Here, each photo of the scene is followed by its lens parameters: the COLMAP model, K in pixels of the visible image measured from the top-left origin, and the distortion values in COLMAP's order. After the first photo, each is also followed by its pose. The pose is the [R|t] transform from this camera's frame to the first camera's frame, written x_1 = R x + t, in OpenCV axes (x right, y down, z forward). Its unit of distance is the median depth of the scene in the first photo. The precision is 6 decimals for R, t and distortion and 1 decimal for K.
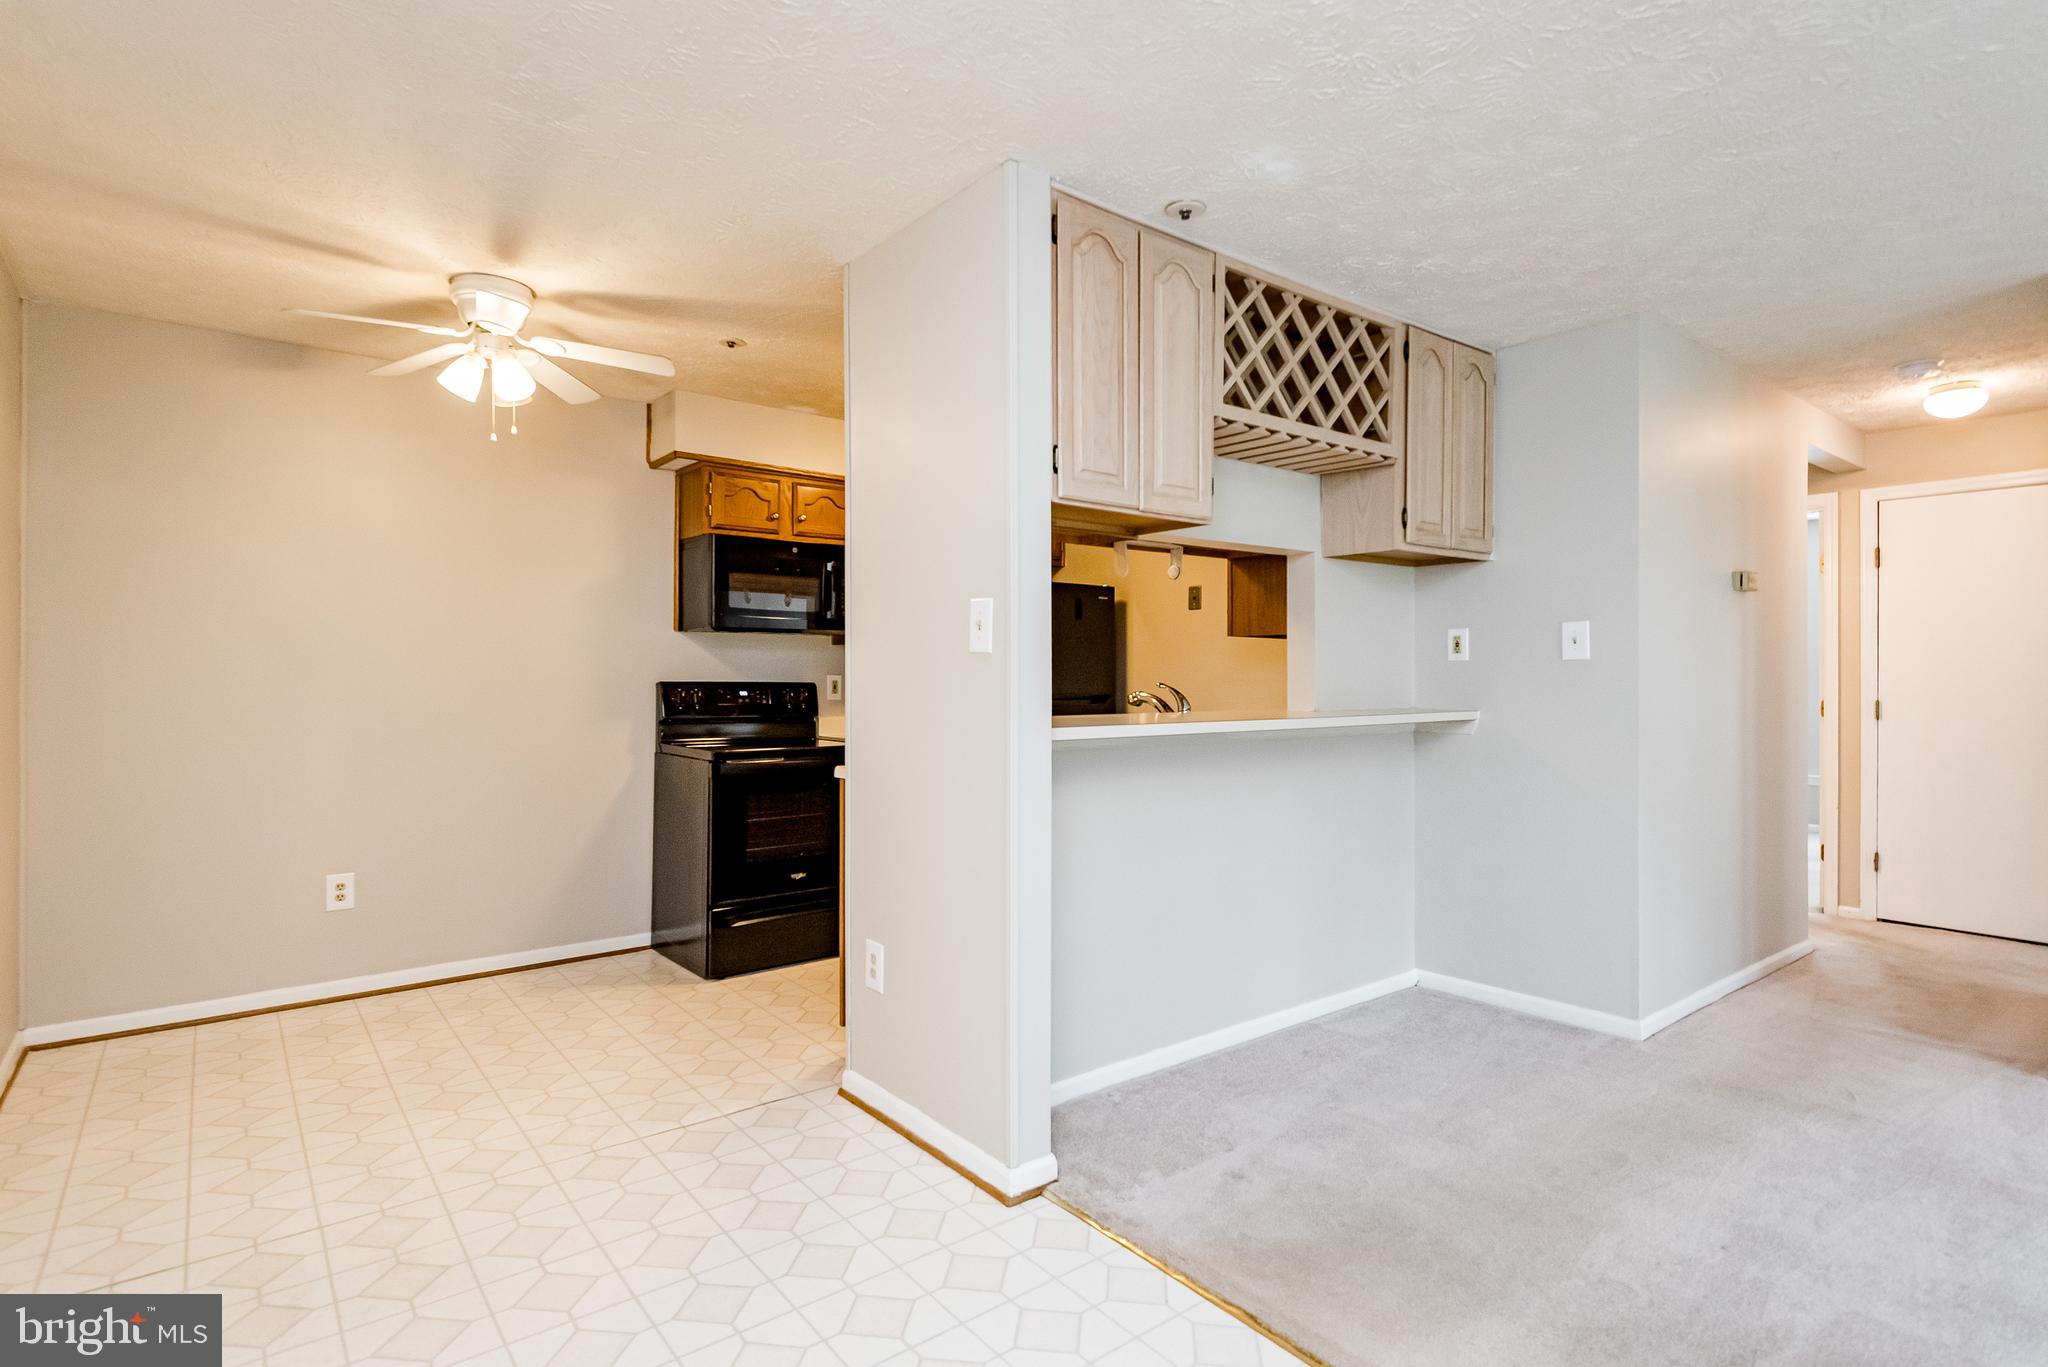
lens RADIAL K [[1024.1, 0, 1011.6], [0, 1024.1, 681.6], [0, 0, 1]] dist [0.015621, -0.014794]
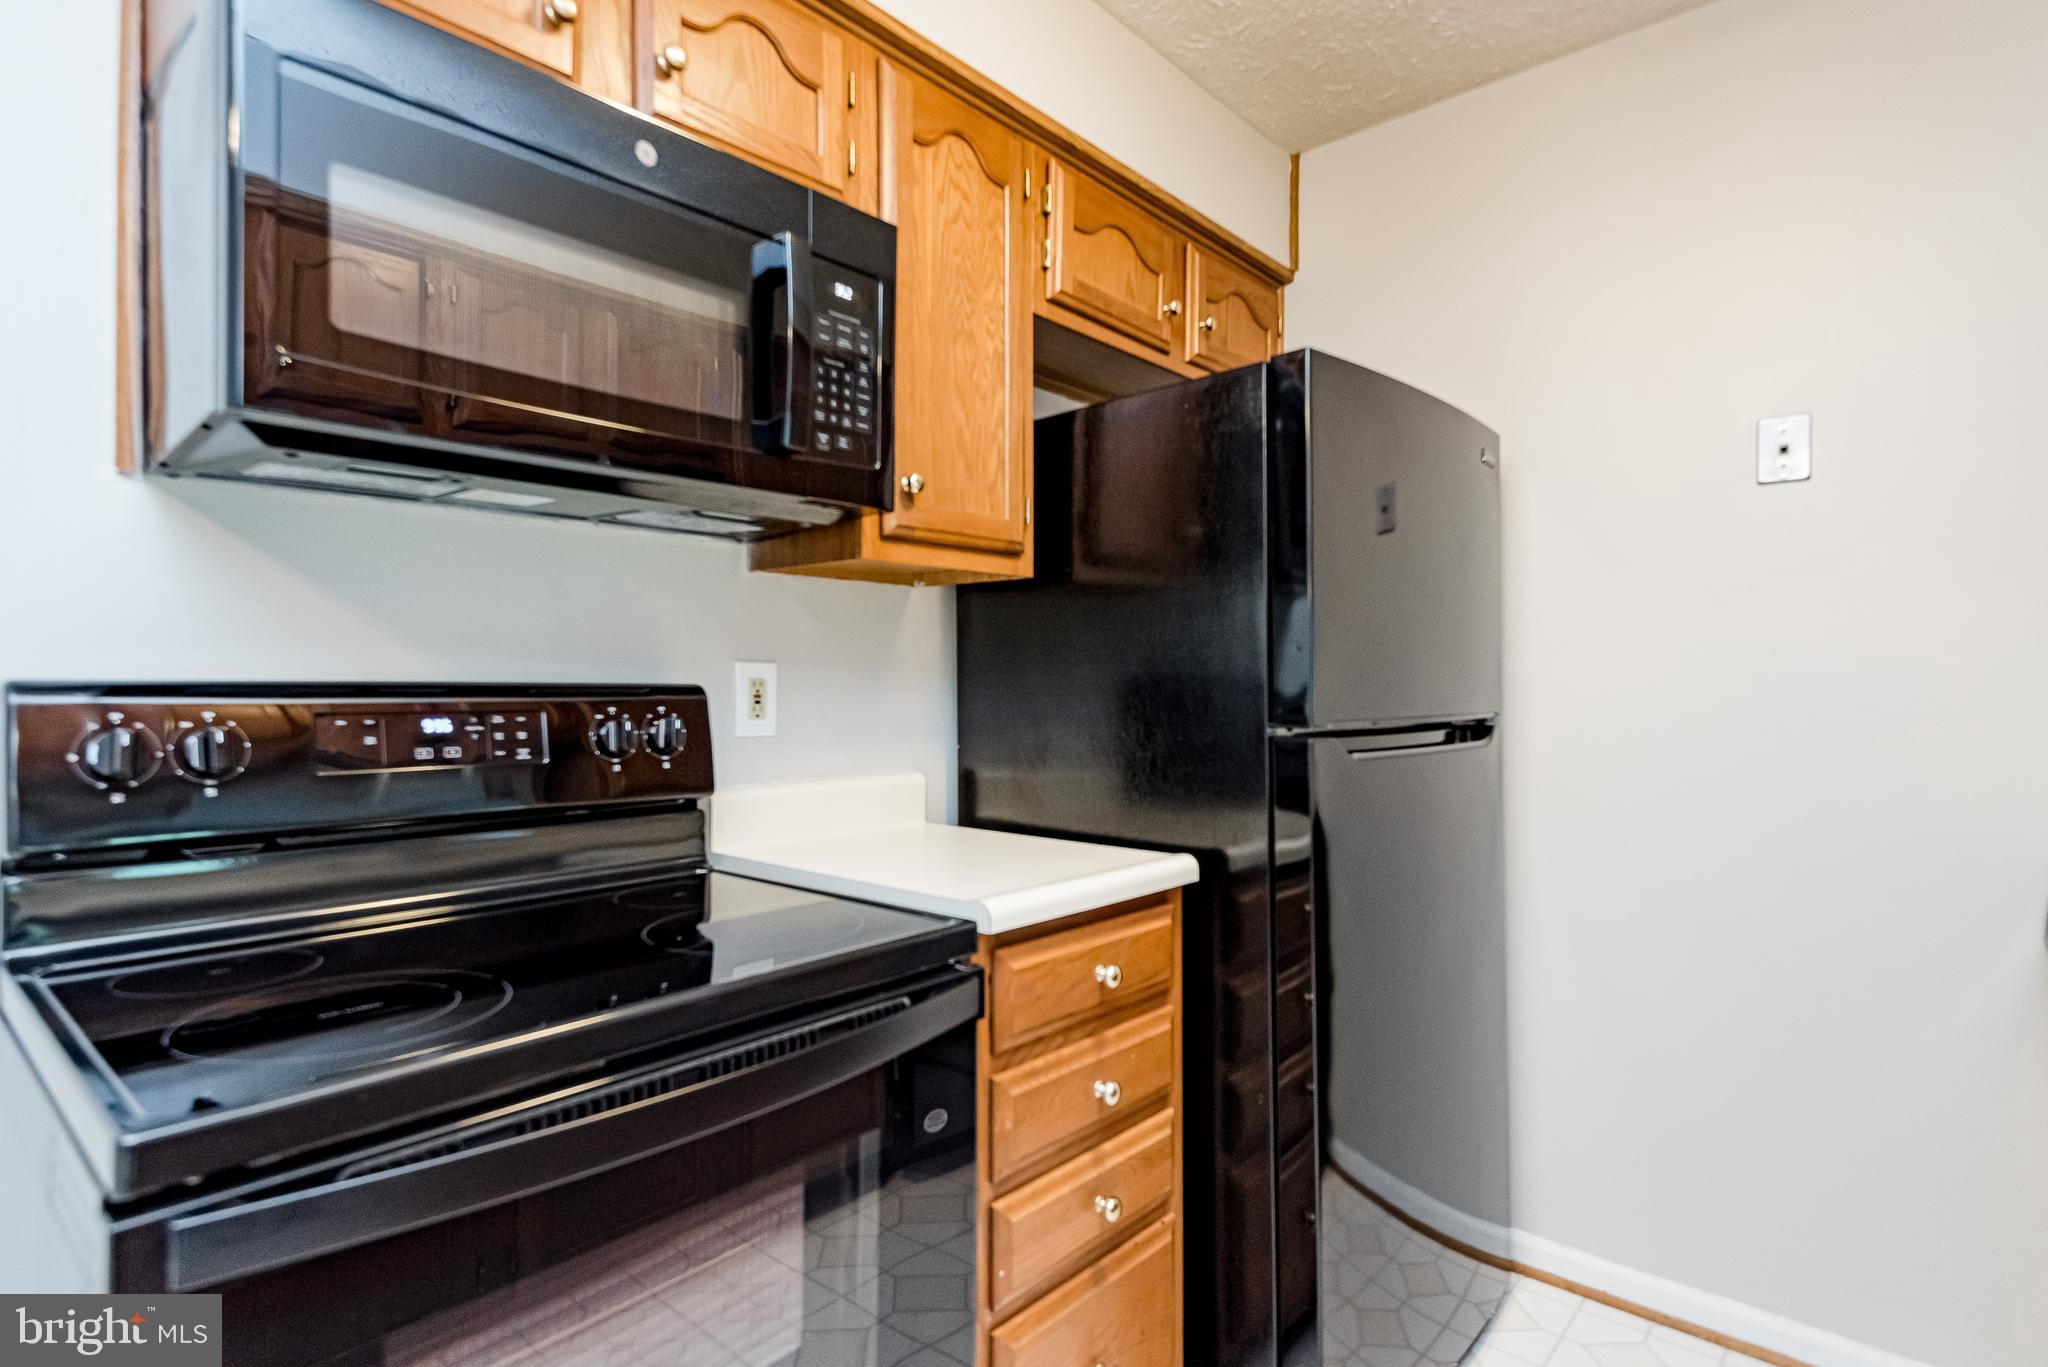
lens RADIAL K [[1064.4, 0, 989.3], [0, 1064.4, 678.6], [0, 0, 1]] dist [0.032864, -0.015991]
pose [[0.983750, 0.002113, 0.179534, -0.220133], [-0.001087, 0.999983, -0.005812, 0.001349], [-0.179543, 0.005522, 0.983735, 0.902506]]
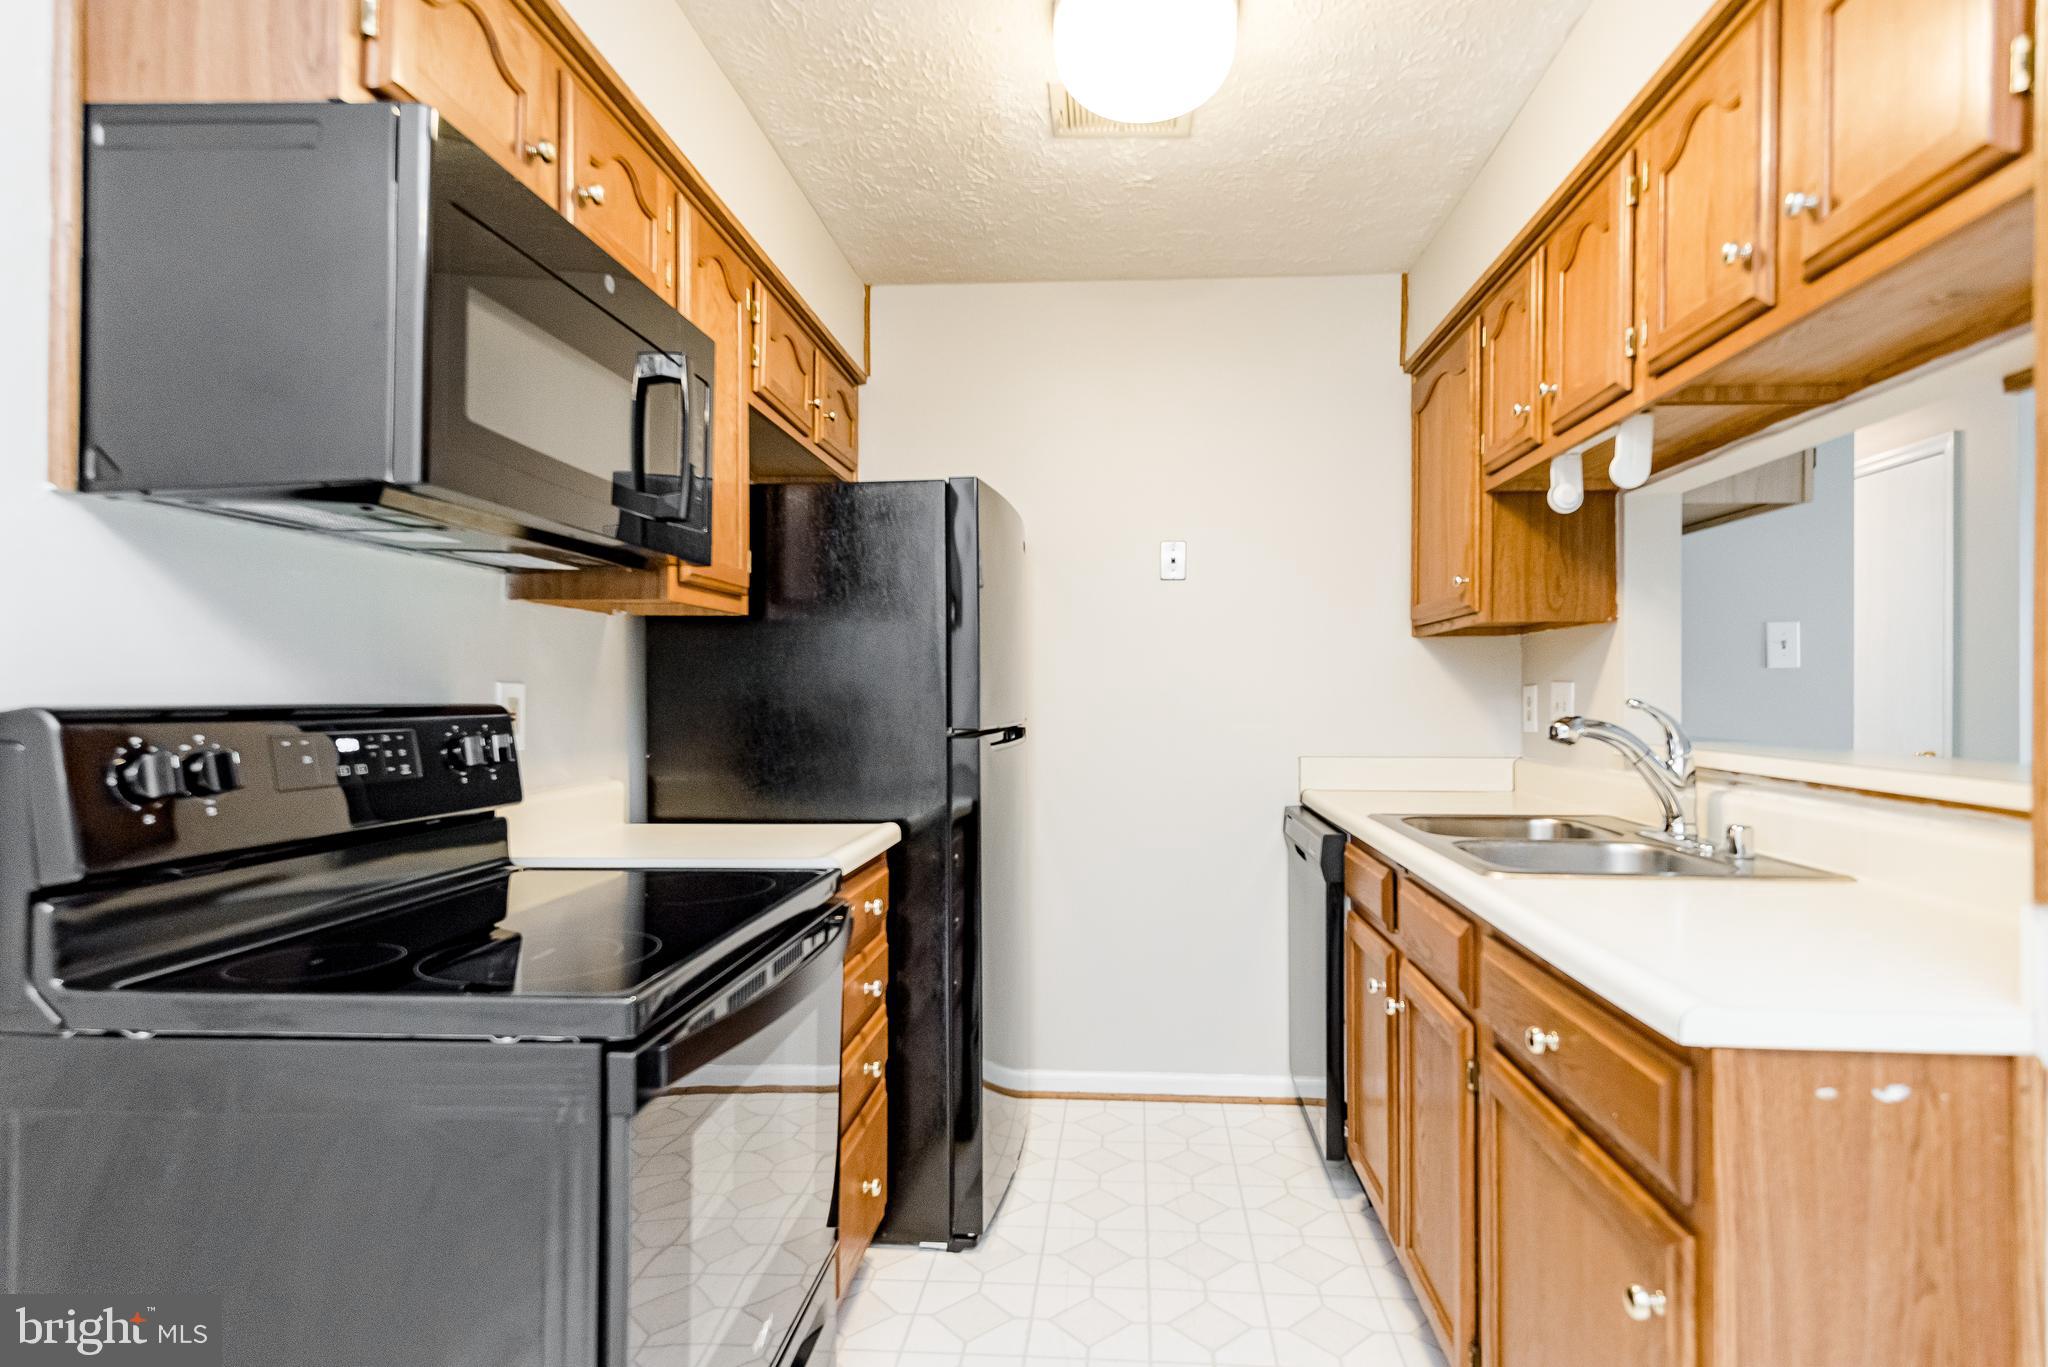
lens RADIAL K [[1068.2, 0, 1083.1], [0, 1068.2, 695.7], [0, 0, 1]] dist [0.030213, -0.015358]
pose [[0.650768, -0.001314, 0.759275, -0.458025], [0.002564, 0.999997, -0.000467, -0.001539], [-0.759272, 0.002251, 0.650769, 0.836388]]
